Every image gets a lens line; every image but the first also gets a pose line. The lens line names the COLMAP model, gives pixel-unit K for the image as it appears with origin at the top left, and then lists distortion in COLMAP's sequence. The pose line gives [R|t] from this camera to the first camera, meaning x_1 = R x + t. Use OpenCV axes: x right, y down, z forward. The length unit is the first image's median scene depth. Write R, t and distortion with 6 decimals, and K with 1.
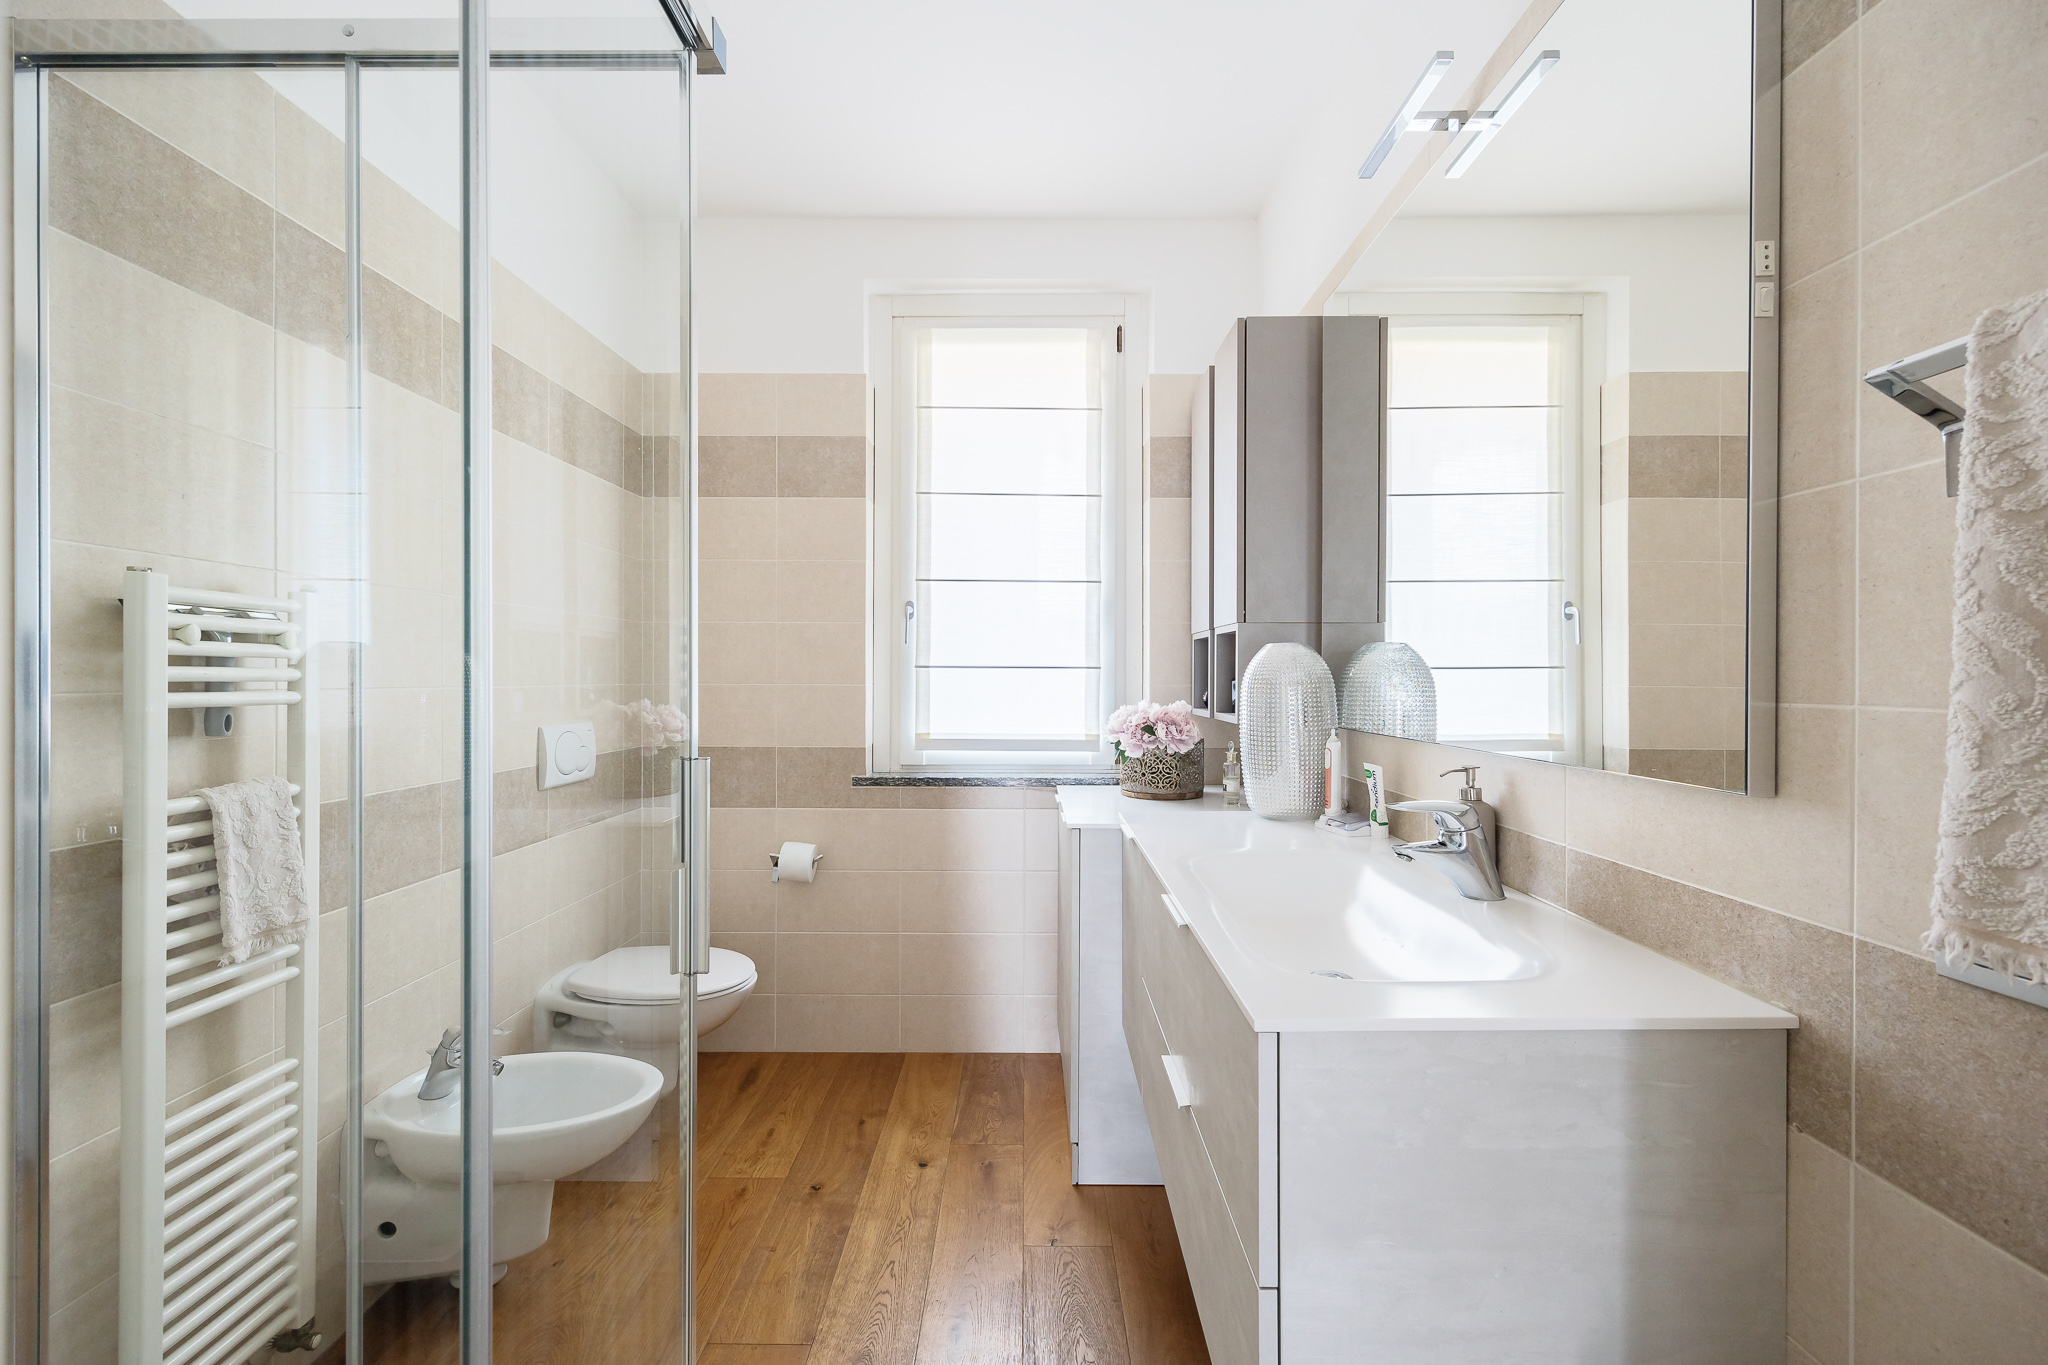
lens RADIAL K [[888.1, 0, 1026.4], [0, 888.1, 679.7], [0, 0, 1]] dist [0.001386, -0.001451]
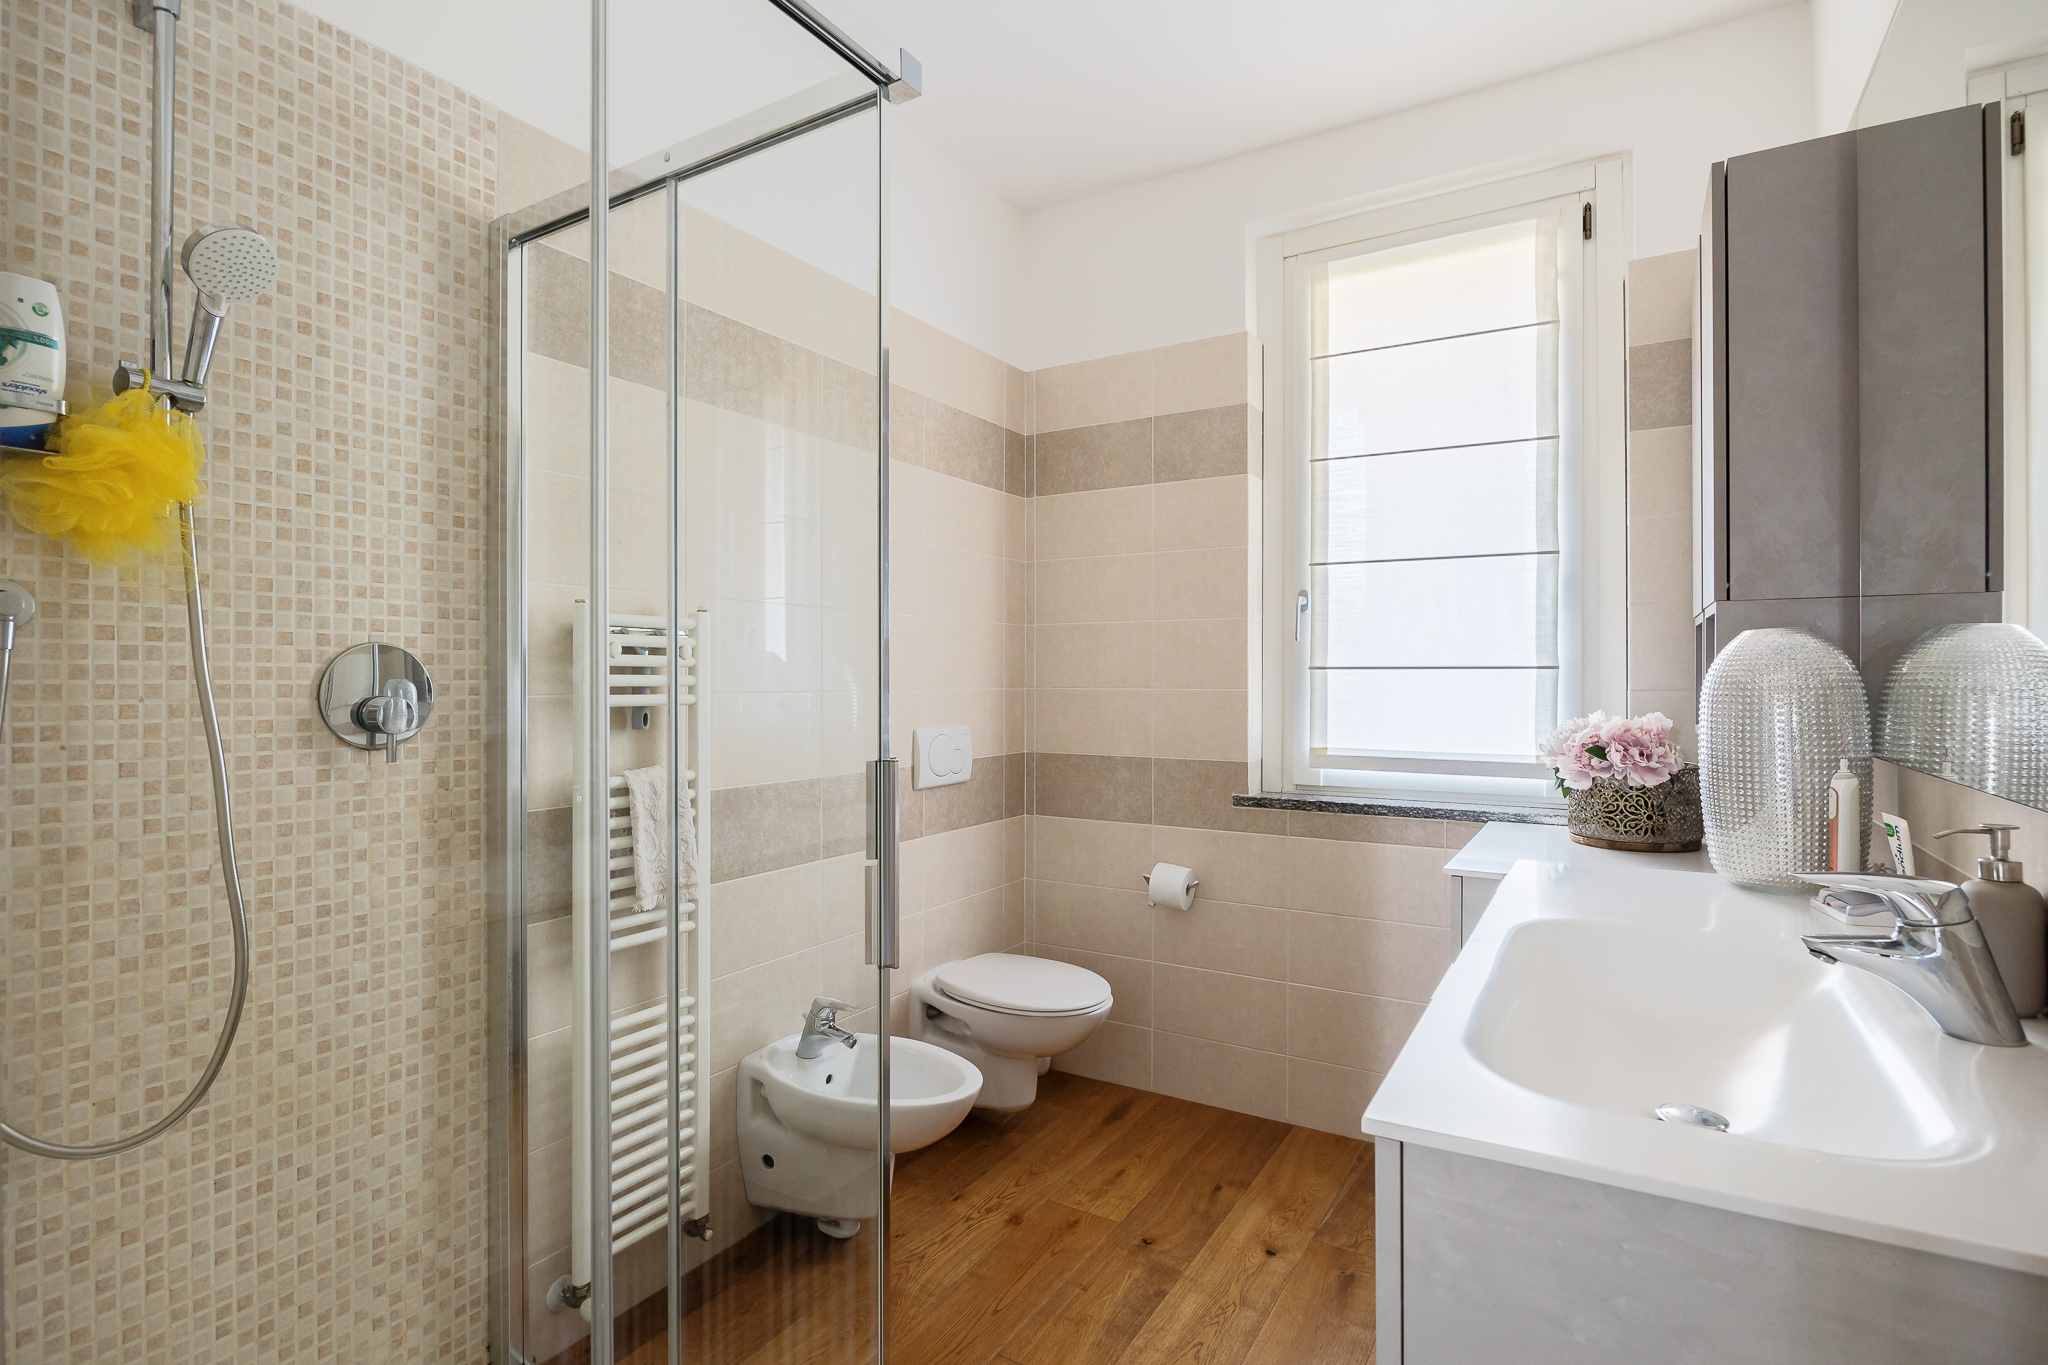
lens RADIAL K [[1042.6, 0, 1006.5], [0, 1042.6, 679.6], [0, 0, 1]] dist [-0.016287, -0.000584]
pose [[0.842667, -0.003088, -0.538426, 0.189144], [0.001273, 0.999992, -0.003742, -0.000797], [0.538433, 0.002468, 0.842665, 0.021328]]
